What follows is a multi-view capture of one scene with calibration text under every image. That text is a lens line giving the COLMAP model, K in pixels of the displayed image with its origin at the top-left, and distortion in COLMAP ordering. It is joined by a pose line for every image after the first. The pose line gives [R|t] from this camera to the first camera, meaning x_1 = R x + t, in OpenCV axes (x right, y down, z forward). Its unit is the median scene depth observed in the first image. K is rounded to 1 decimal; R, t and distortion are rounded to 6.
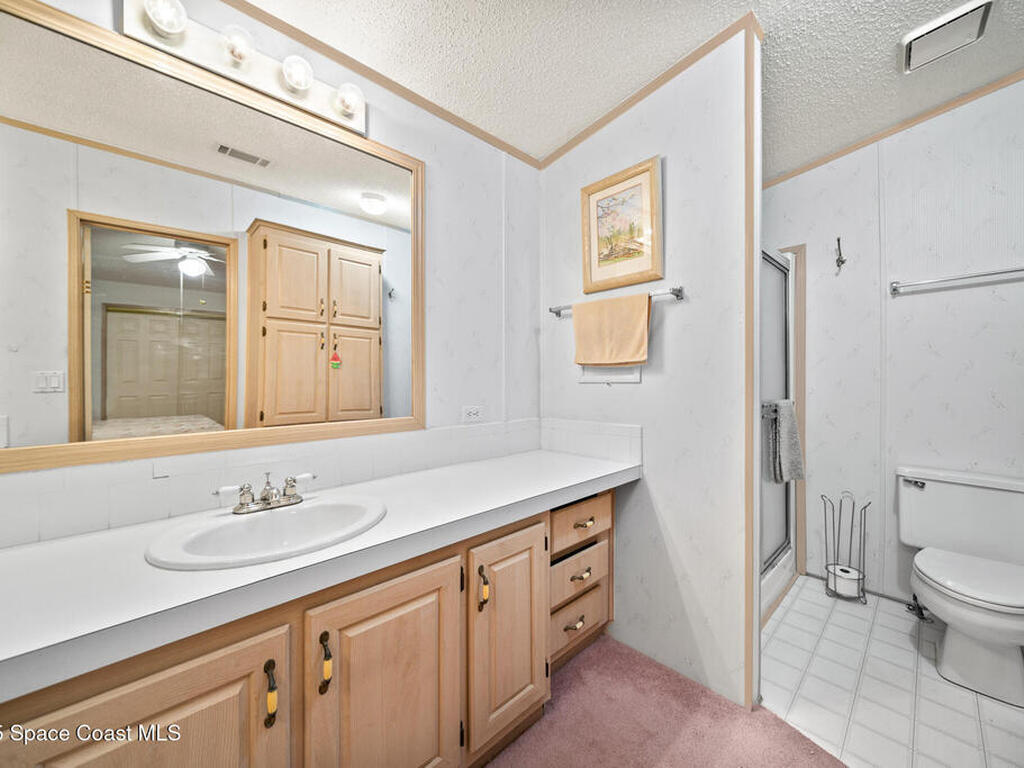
lens RADIAL K [[392.3, 0, 515.4], [0, 392.3, 379.2], [0, 0, 1]] dist [-0.002393, -0.000607]
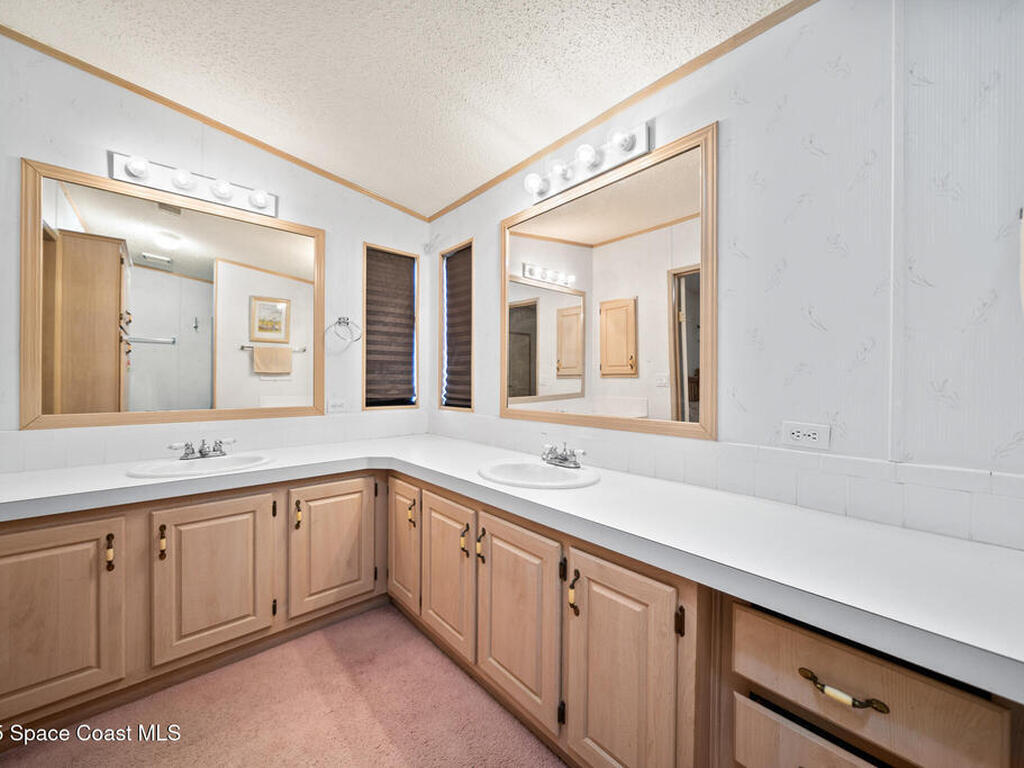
lens RADIAL K [[392.3, 0, 515.3], [0, 392.3, 381.2], [0, 0, 1]] dist [-0.002393, -0.000607]
pose [[-0.018588, 0.007663, -0.999798, 0.825034], [-0.001355, 0.999970, 0.007689, -0.007589], [0.999826, 0.001498, -0.018577, 0.786688]]
